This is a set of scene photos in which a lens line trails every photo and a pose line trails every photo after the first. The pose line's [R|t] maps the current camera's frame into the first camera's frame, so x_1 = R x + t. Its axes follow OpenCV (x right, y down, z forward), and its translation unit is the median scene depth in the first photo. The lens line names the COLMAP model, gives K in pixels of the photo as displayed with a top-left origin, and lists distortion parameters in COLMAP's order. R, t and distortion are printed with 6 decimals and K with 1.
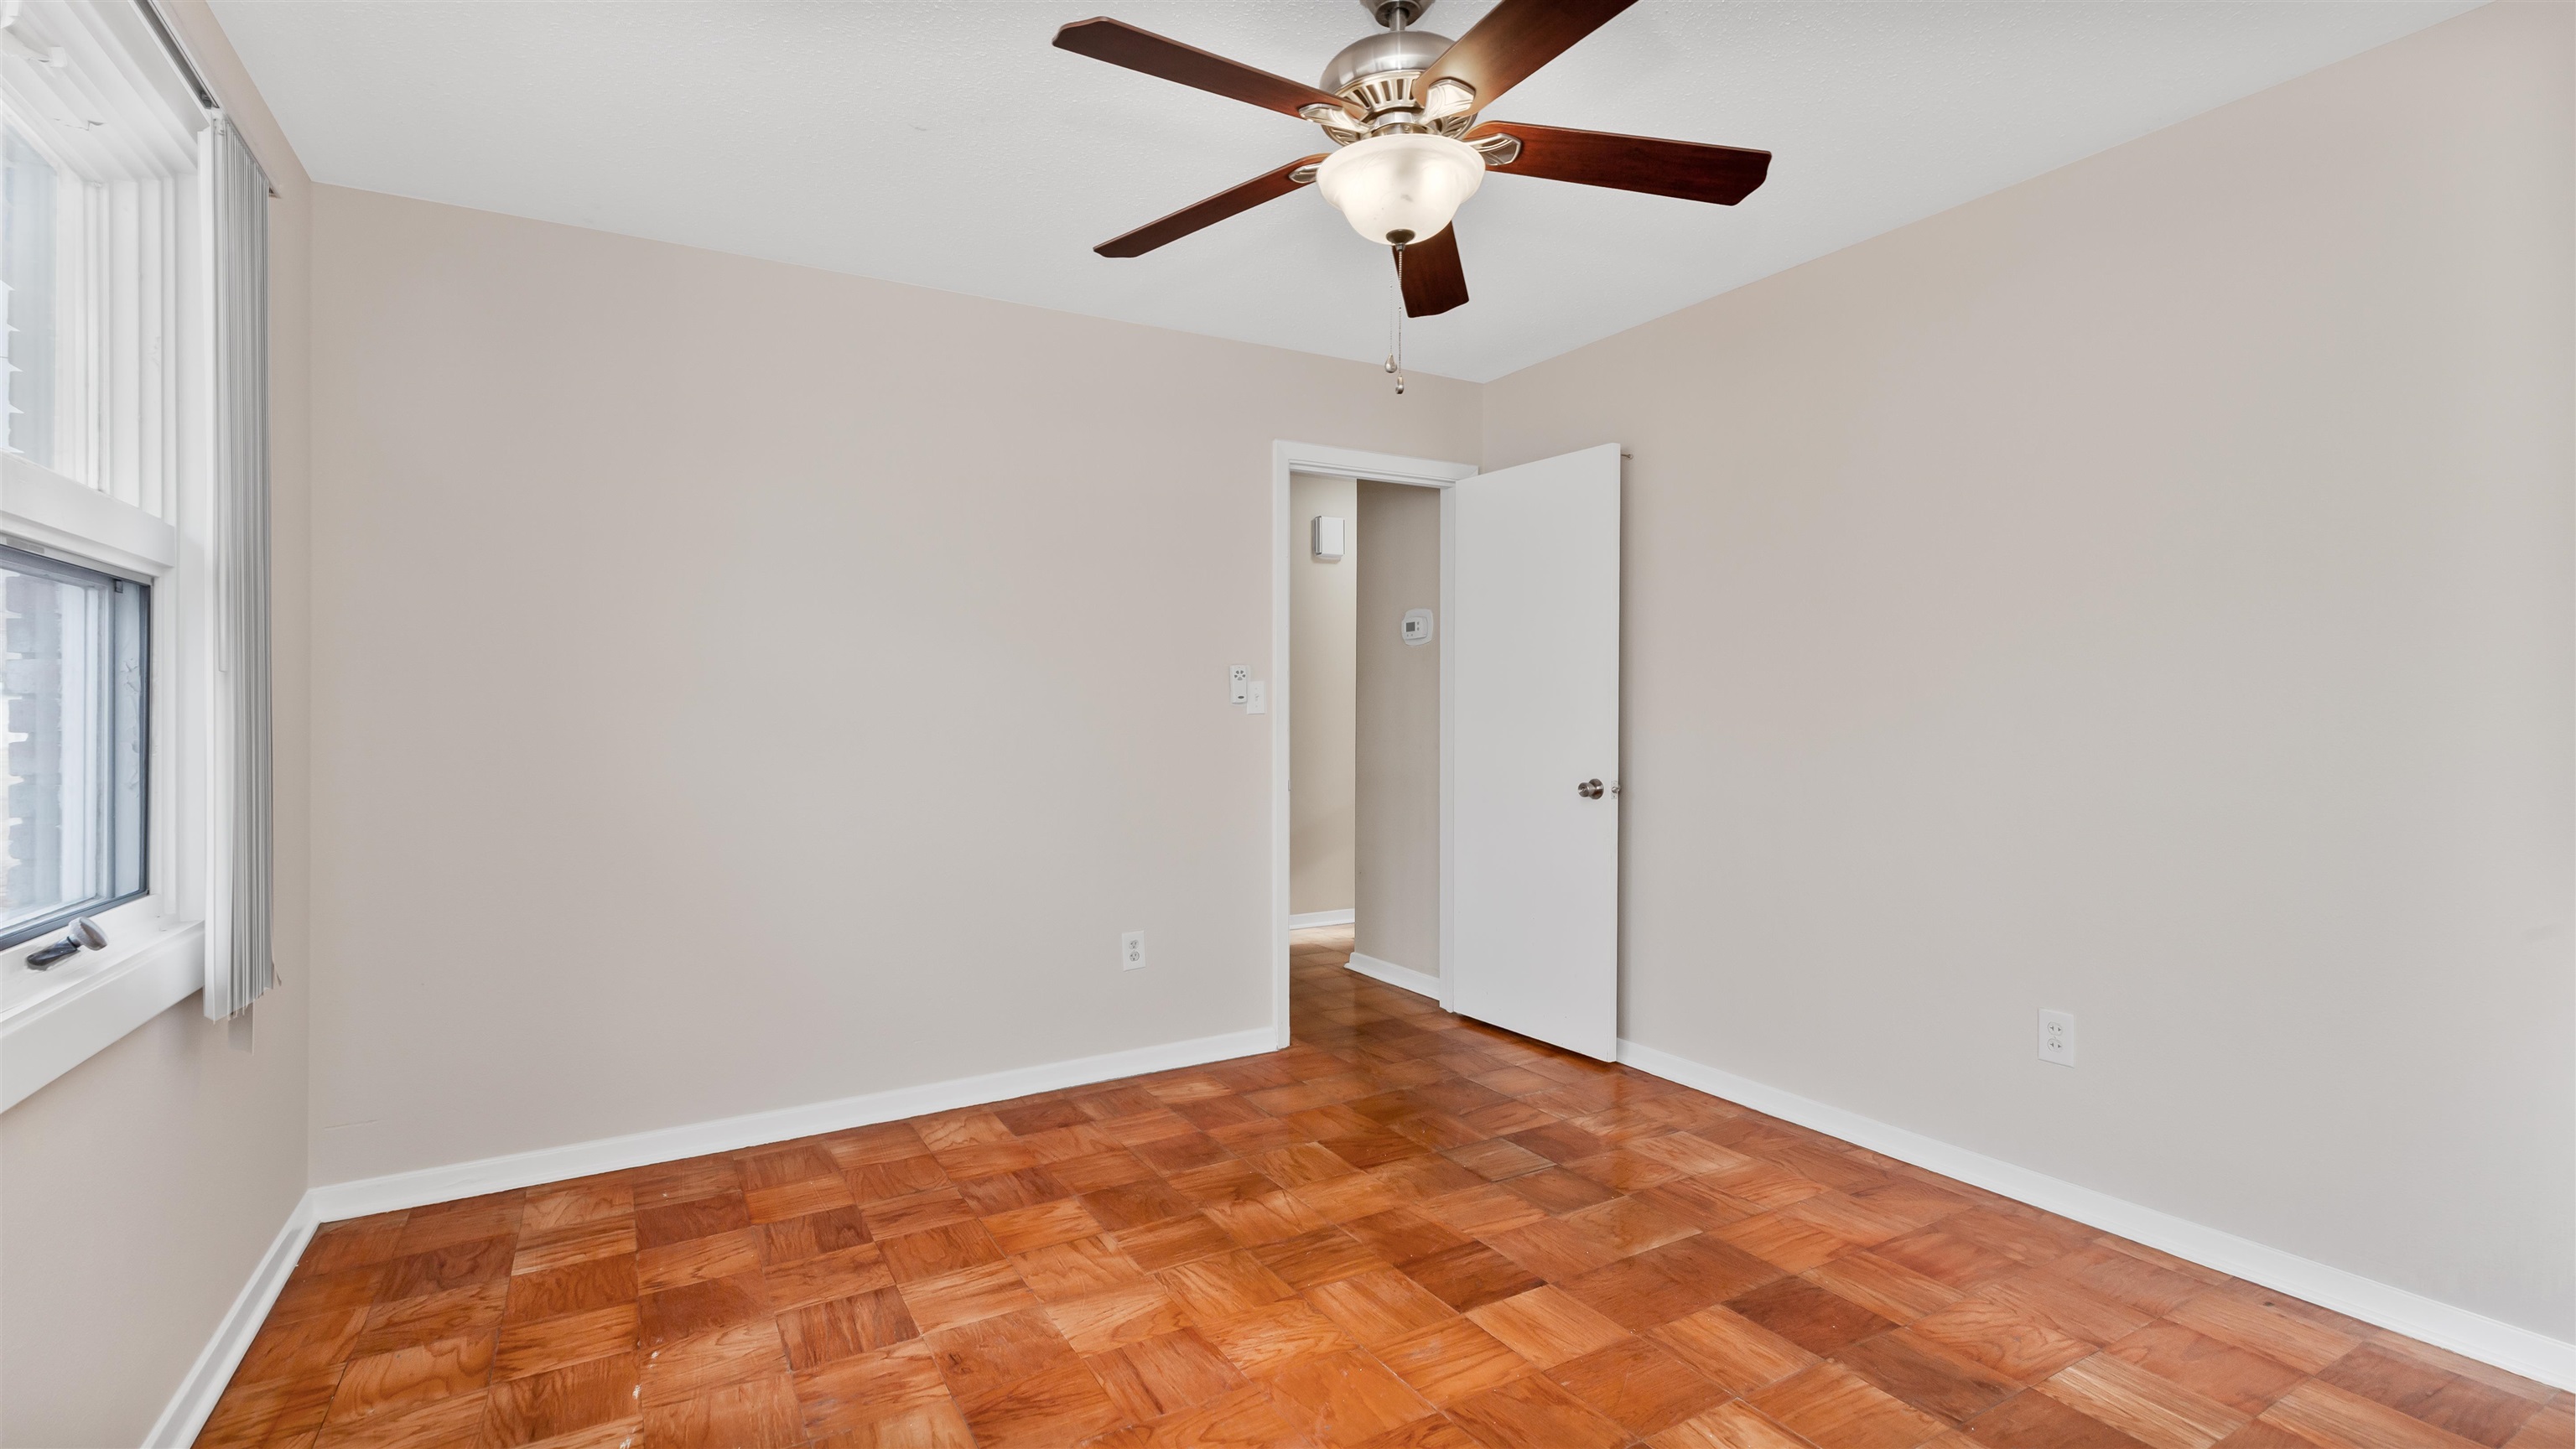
lens RADIAL K [[1167.5, 0, 1297.6], [0, 1167.5, 723.1], [0, 0, 1]] dist [0.003406, -0.000297]
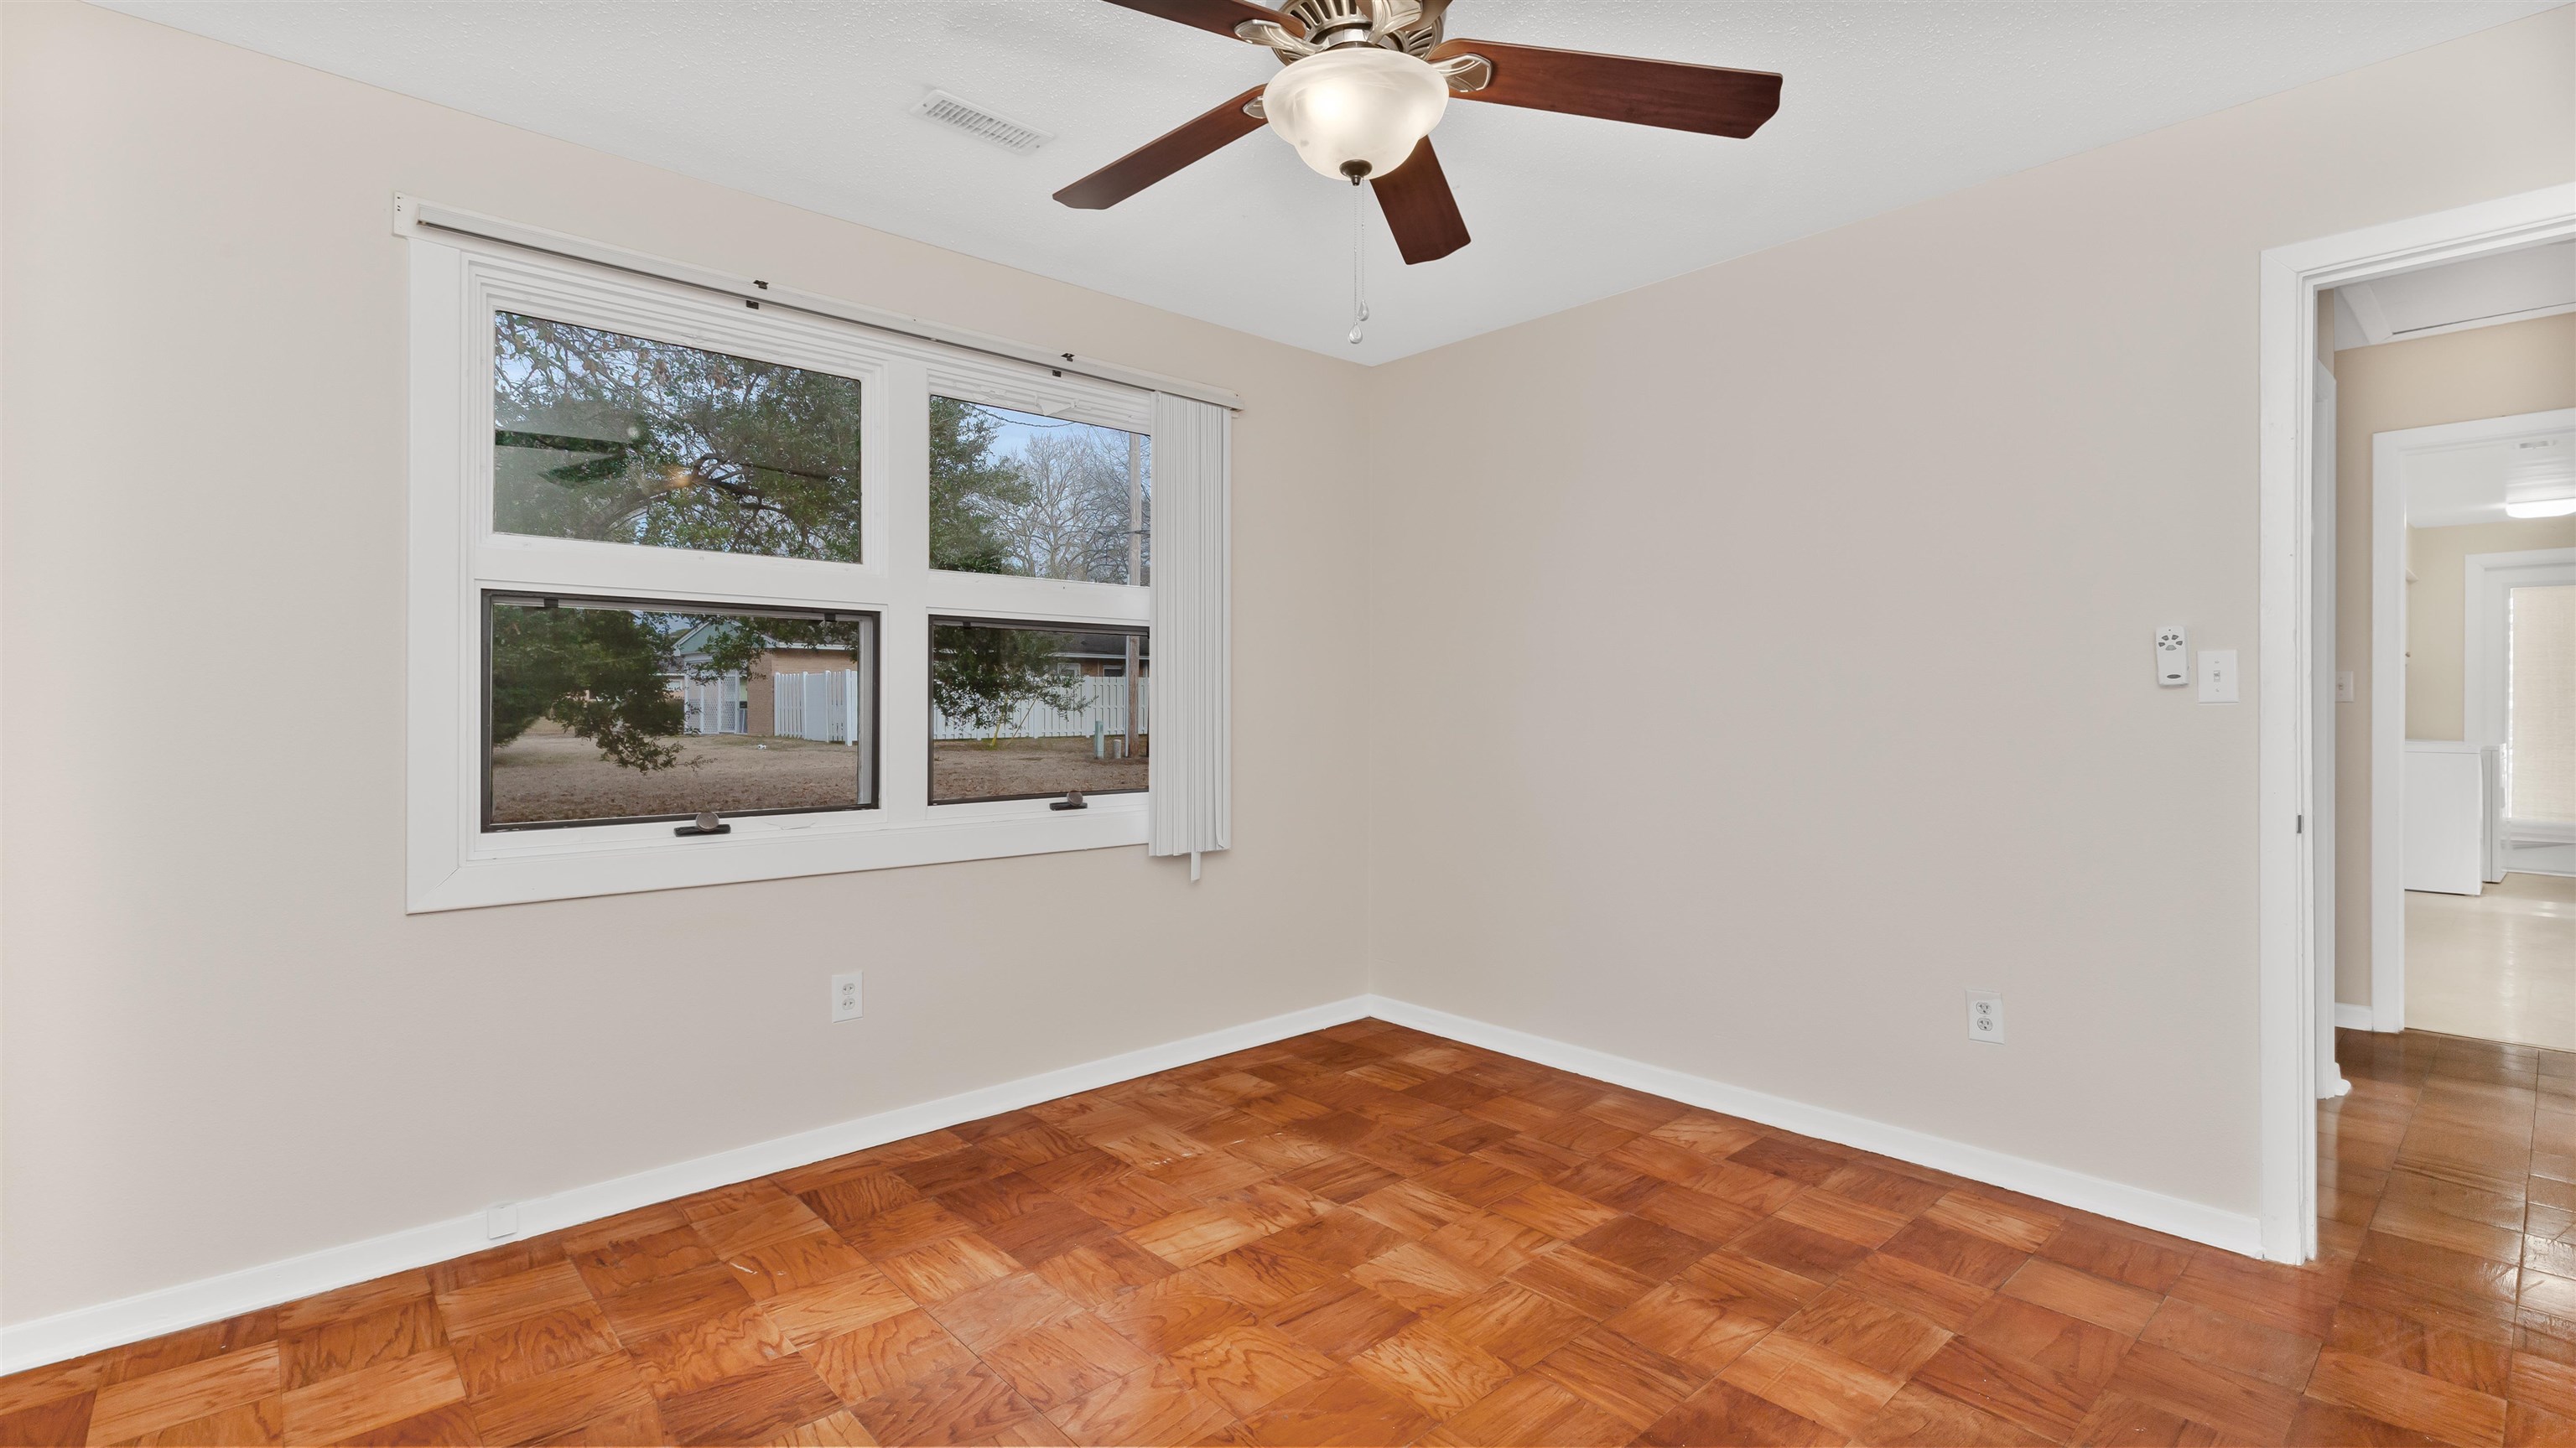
lens RADIAL K [[1167.4, 0, 1287.5], [0, 1167.4, 711.3], [0, 0, 1]] dist [0.003406, -0.000297]
pose [[0.195985, 0.011469, -0.980540, 0.690664], [-0.012096, 0.999884, 0.009278, -0.004425], [0.980532, 0.010042, 0.196101, 0.557612]]
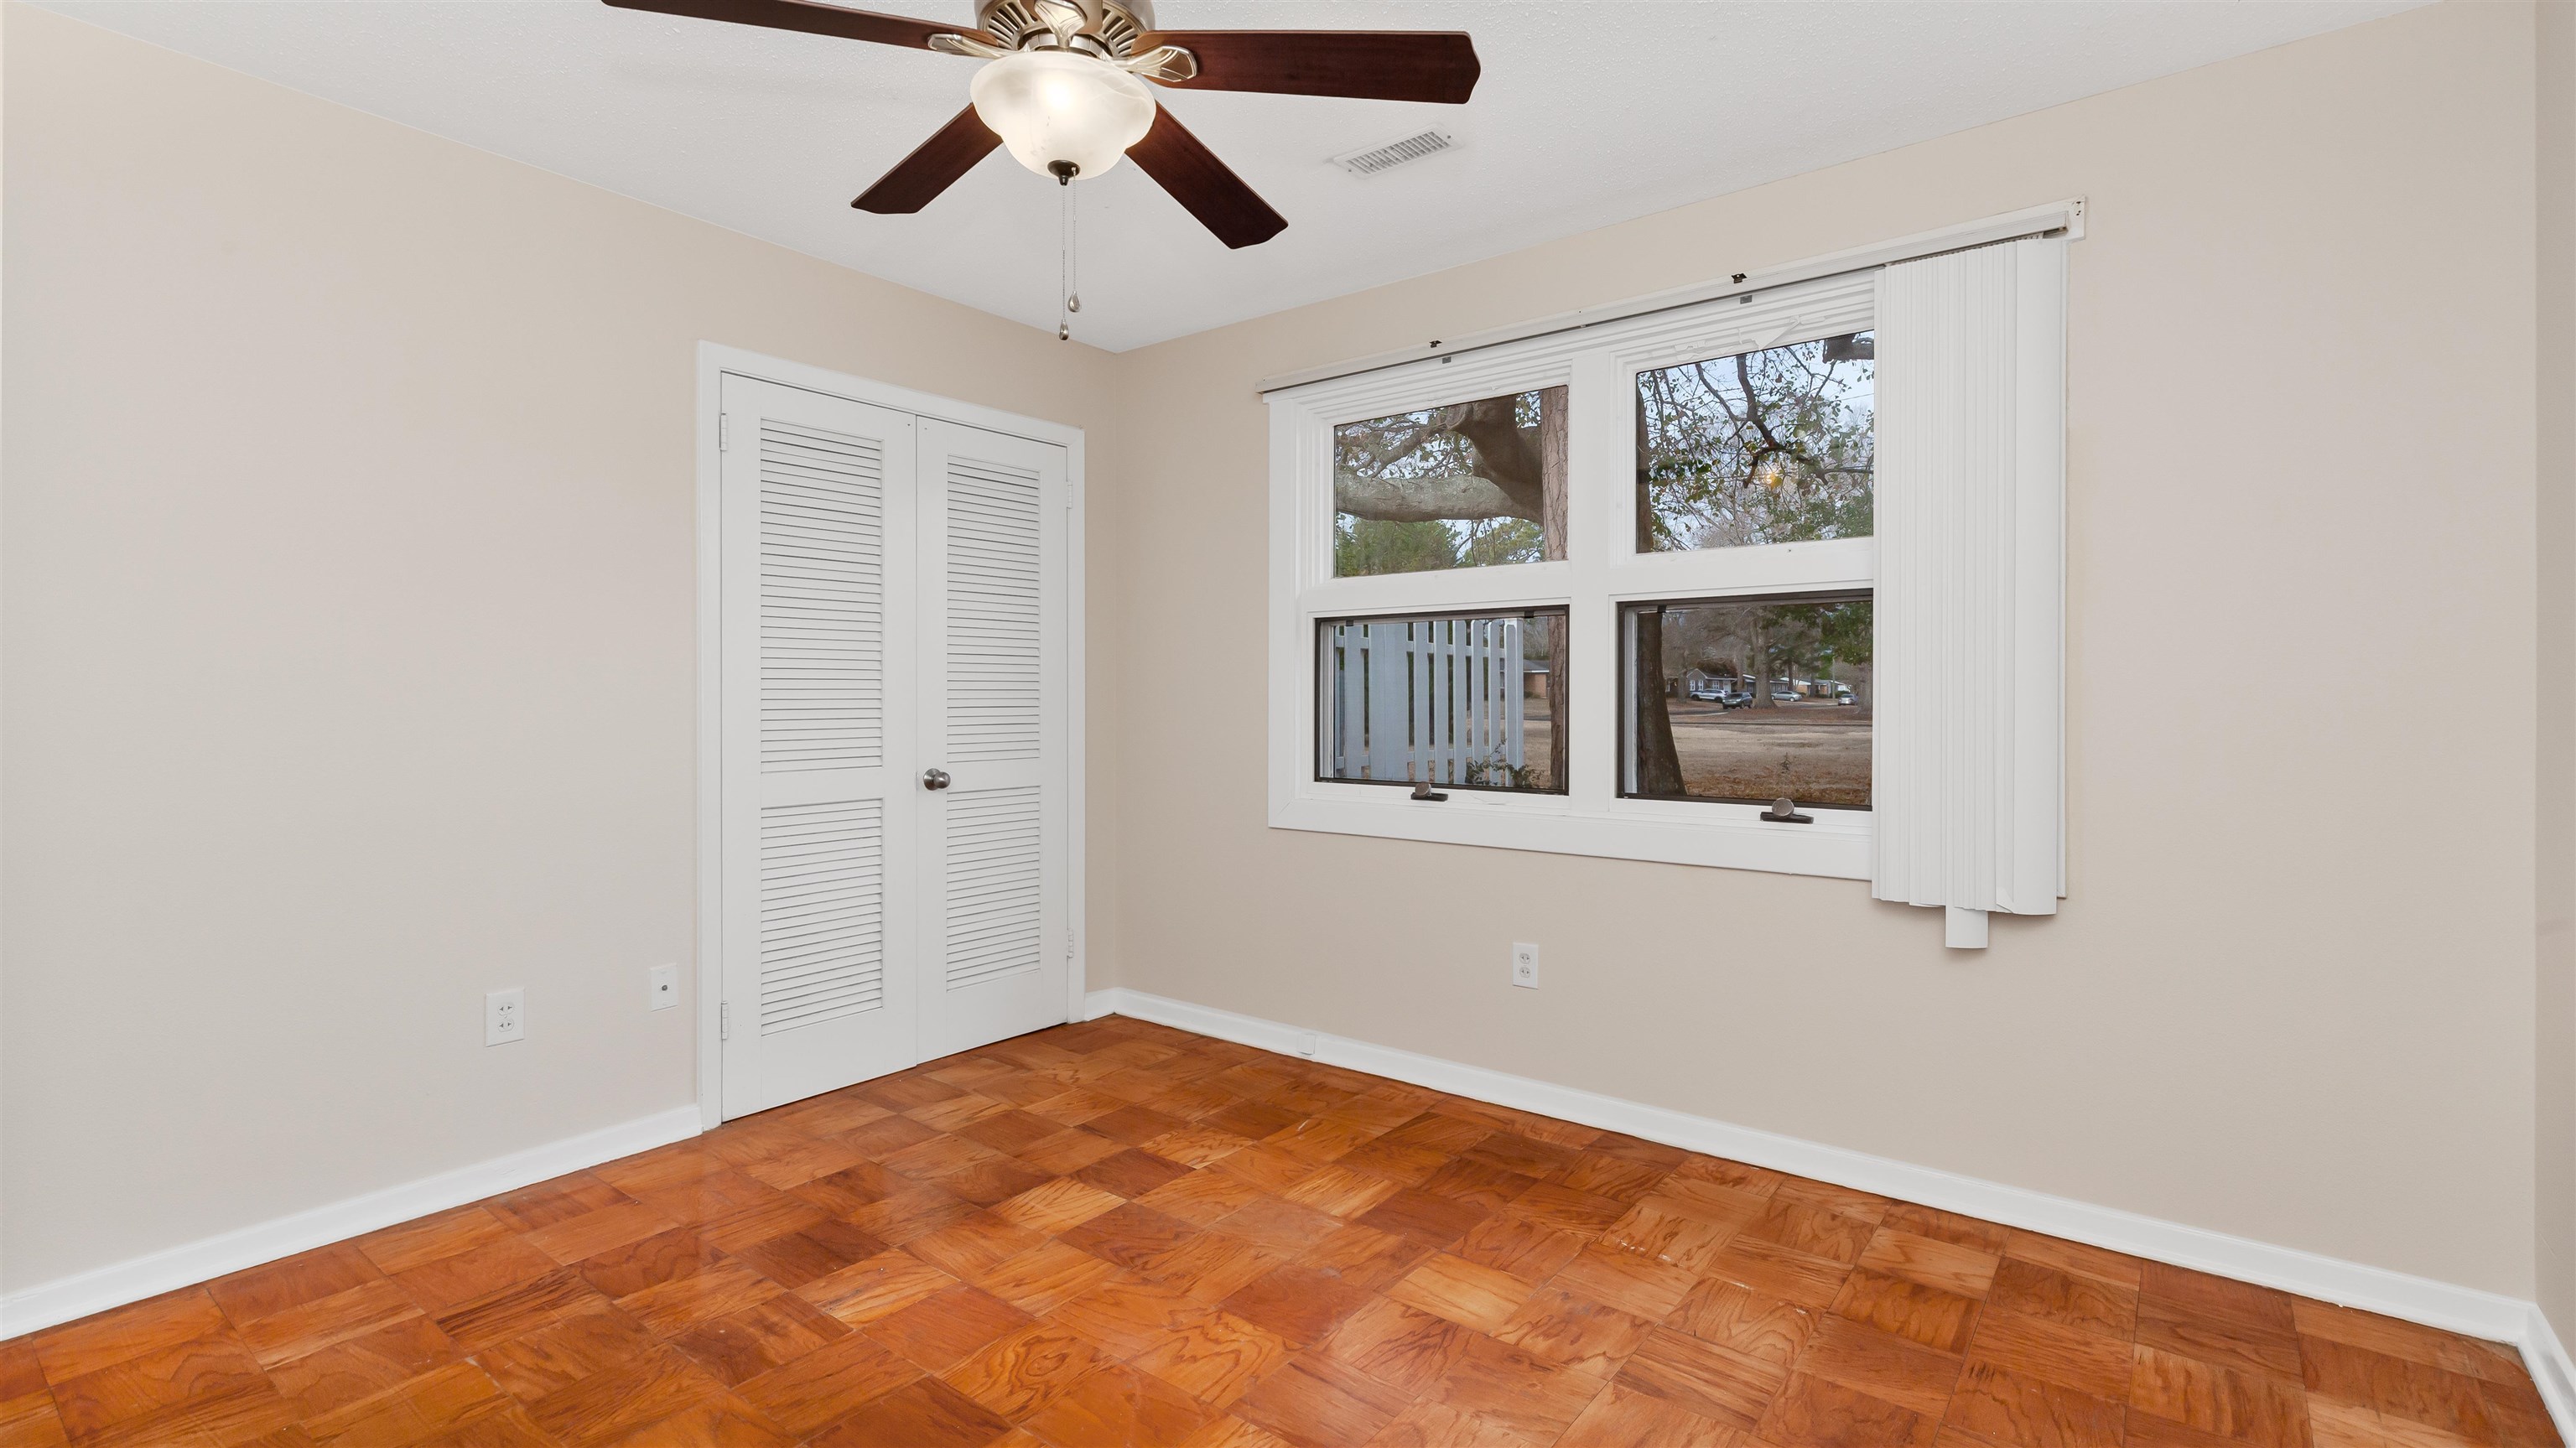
lens RADIAL K [[1167.4, 0, 1287.6], [0, 1167.4, 698.8], [0, 0, 1]] dist [0.003406, -0.000297]
pose [[-0.934757, 0.008634, -0.355182, 0.176410], [0.003852, 0.999892, 0.014171, -0.008692], [0.355267, 0.011878, -0.934690, 1.391070]]
